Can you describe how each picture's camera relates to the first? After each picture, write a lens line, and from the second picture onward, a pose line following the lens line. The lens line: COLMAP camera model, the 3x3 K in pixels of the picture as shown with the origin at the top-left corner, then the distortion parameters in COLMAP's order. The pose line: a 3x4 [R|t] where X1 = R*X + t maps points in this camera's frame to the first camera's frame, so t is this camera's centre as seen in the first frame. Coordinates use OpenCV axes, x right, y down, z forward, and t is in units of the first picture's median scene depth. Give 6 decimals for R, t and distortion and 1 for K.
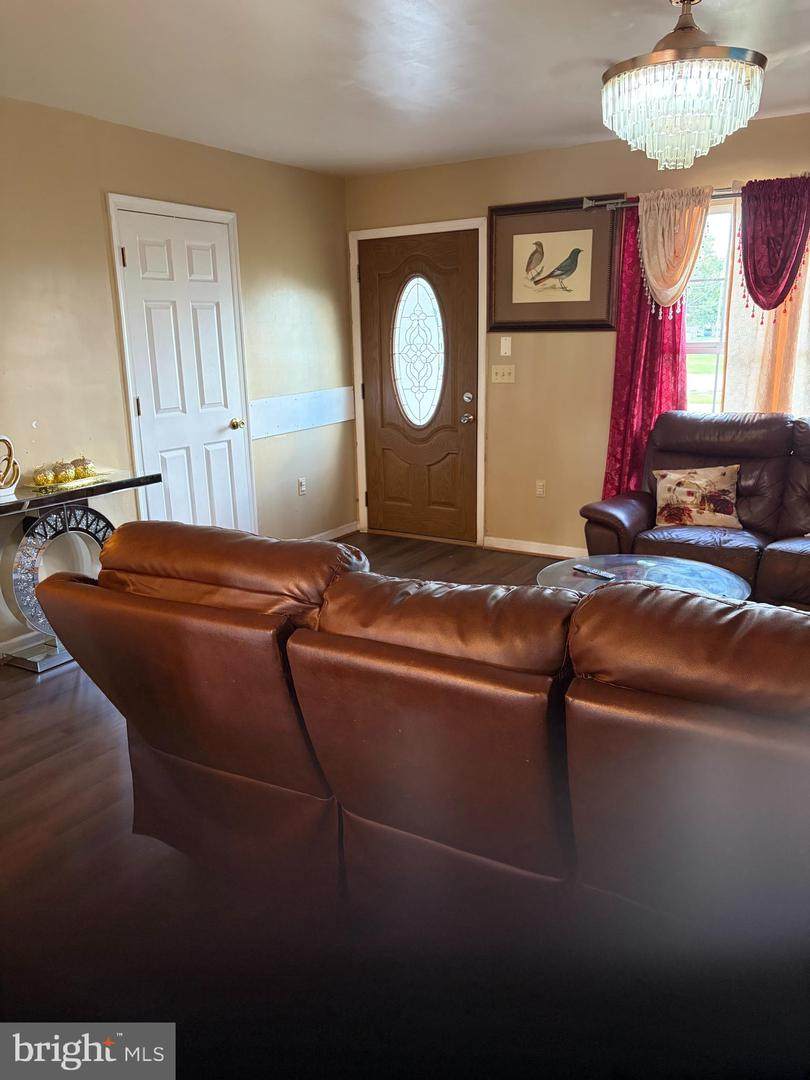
lens RADIAL K [[796.7, 0, 405.0], [0, 796.7, 540.0], [0, 0, 1]] dist [0.073228, -0.086340]
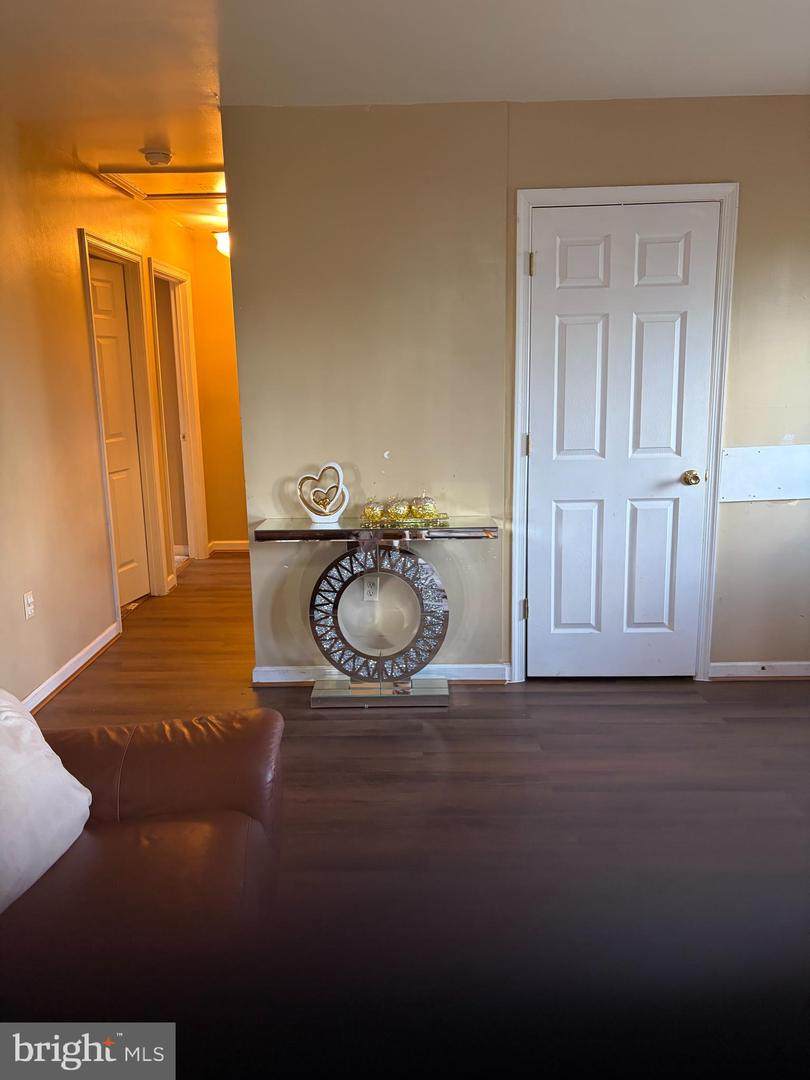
lens RADIAL K [[796.7, 0, 405.0], [0, 796.7, 540.0], [0, 0, 1]] dist [0.073228, -0.086340]
pose [[0.523311, 0.194892, -0.829556, 0.414324], [-0.207400, 0.973351, 0.097840, -0.168202], [0.826518, 0.120849, 0.549786, 0.612826]]
